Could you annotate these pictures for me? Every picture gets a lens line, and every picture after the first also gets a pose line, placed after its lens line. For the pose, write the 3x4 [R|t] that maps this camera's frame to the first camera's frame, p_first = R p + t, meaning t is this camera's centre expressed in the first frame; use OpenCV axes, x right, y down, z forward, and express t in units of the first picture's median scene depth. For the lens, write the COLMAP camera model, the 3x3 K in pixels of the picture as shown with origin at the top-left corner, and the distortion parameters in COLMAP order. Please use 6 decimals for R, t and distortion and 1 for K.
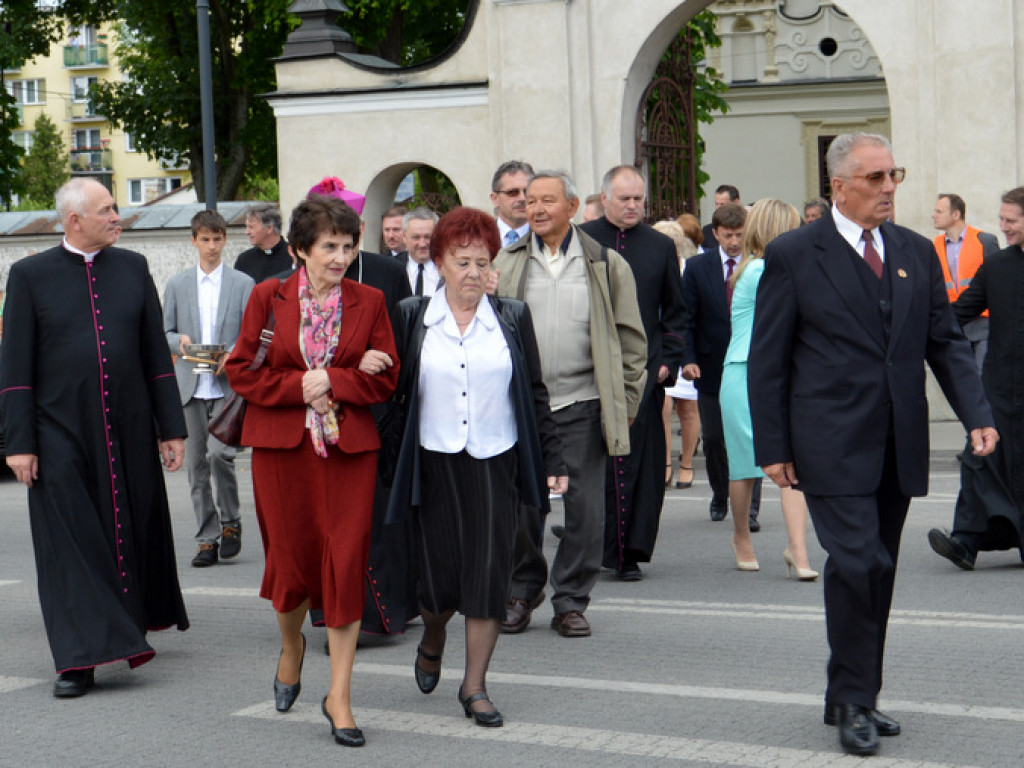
lens RADIAL K [[6374.6, 0, 673.1], [0, 6374.6, 387.6], [0, 0, 1]] dist [-1.113005, 0.000000]
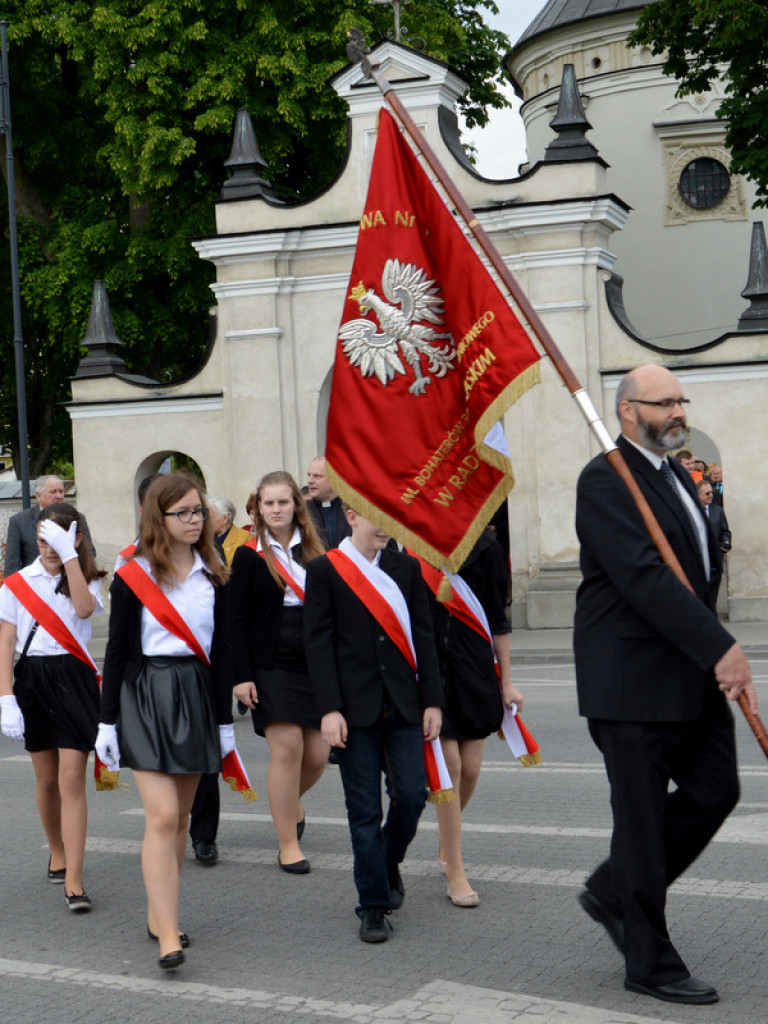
lens RADIAL K [[6677.4, 0, 459.6], [0, 6677.4, 423.1], [0, 0, 1]] dist [-0.972317, 0.000000]
pose [[0.999838, -0.008188, 0.016030, -0.000232], [0.008798, 0.999225, -0.038376, 0.015744], [-0.015704, 0.038511, 0.999135, -0.481093]]
